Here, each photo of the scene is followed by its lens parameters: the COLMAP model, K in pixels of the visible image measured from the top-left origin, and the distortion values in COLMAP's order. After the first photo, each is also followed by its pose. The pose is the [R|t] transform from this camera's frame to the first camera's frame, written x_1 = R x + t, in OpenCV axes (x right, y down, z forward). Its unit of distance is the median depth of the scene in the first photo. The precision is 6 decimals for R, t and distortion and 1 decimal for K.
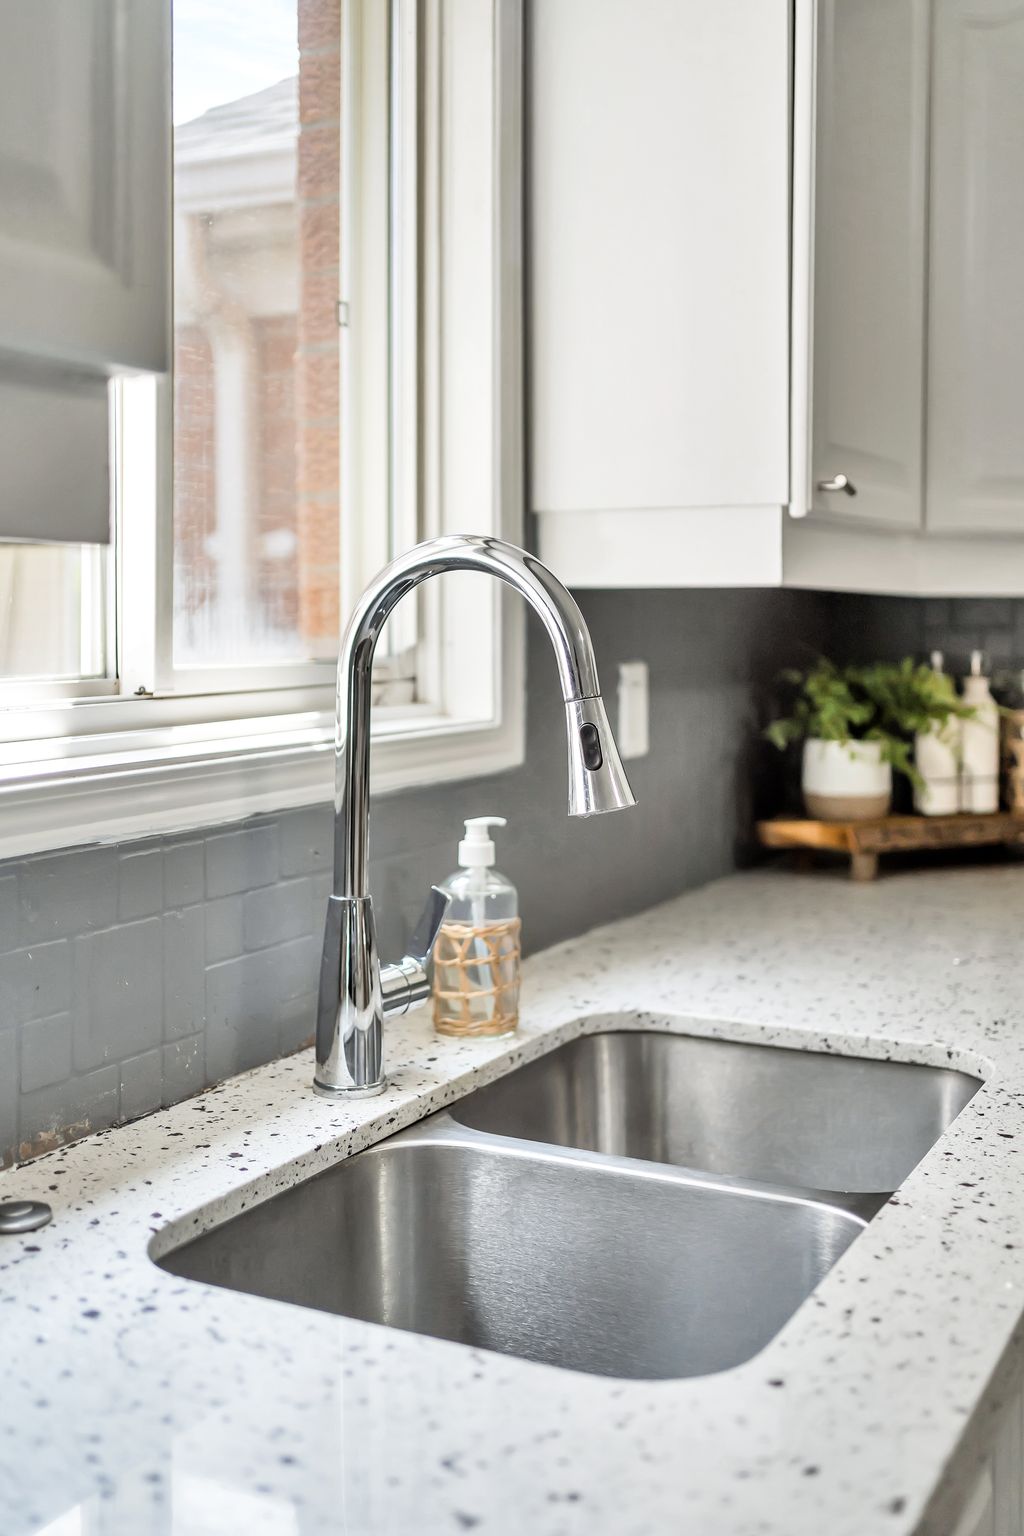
lens RADIAL K [[1689.9, 0, 507.6], [0, 1689.9, 757.9], [0, 0, 1]] dist [-0.018625, 0.000000]
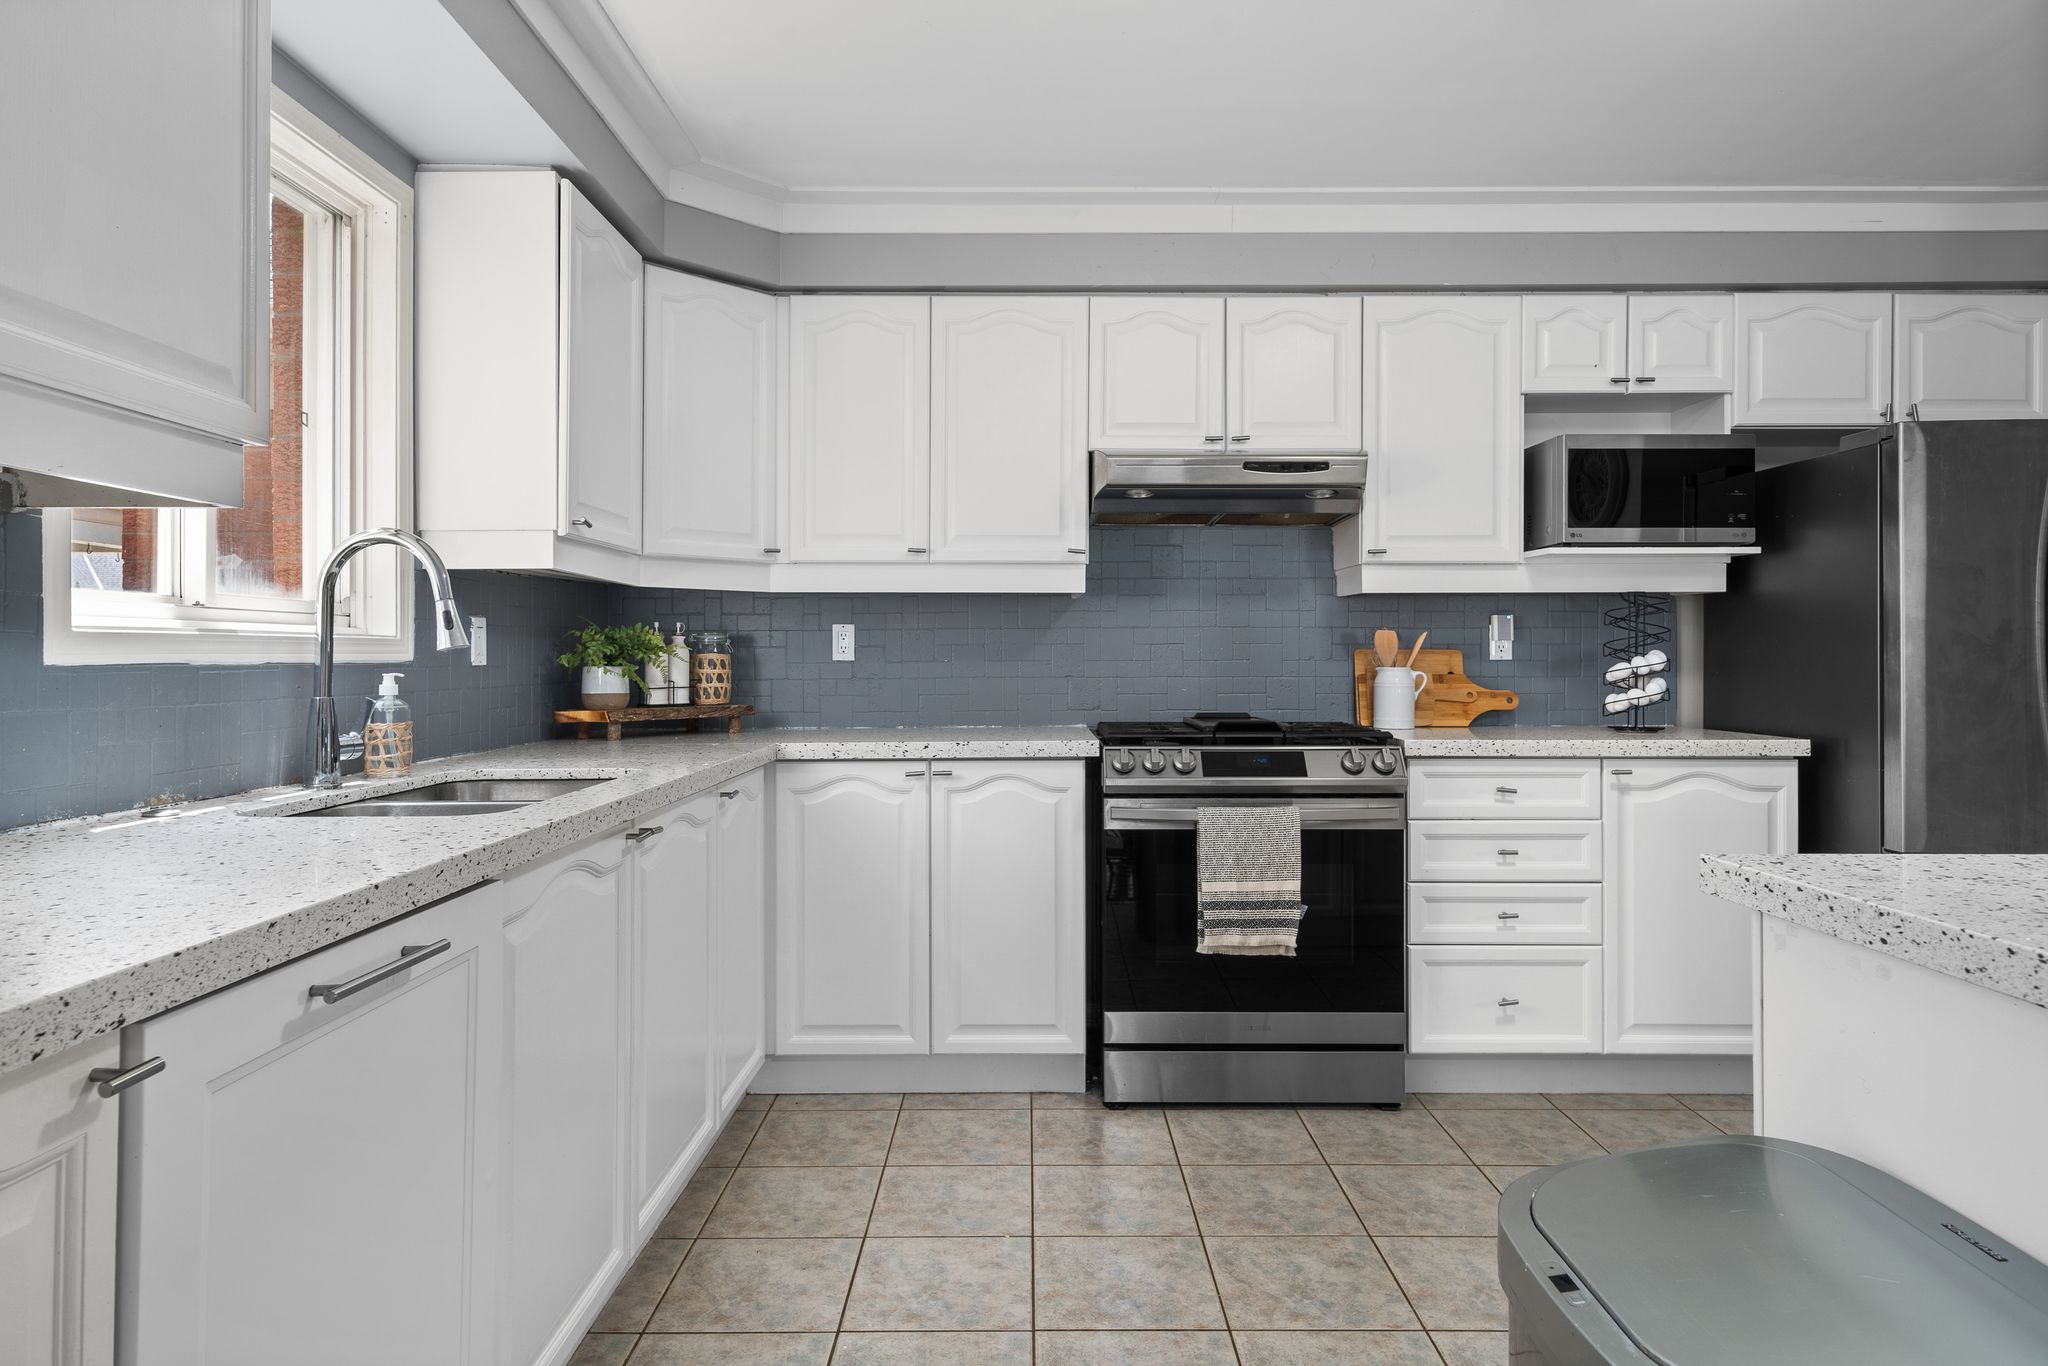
lens RADIAL K [[1224.7, 0, 987.0], [0, 1224.7, 656.9], [0, 0, 1]] dist [-0.001896, -0.000150]
pose [[0.900305, -0.000203, 0.435260, -0.009026], [0.037109, 0.996395, -0.076293, 0.121650], [-0.433675, 0.084839, 0.897066, -0.484690]]
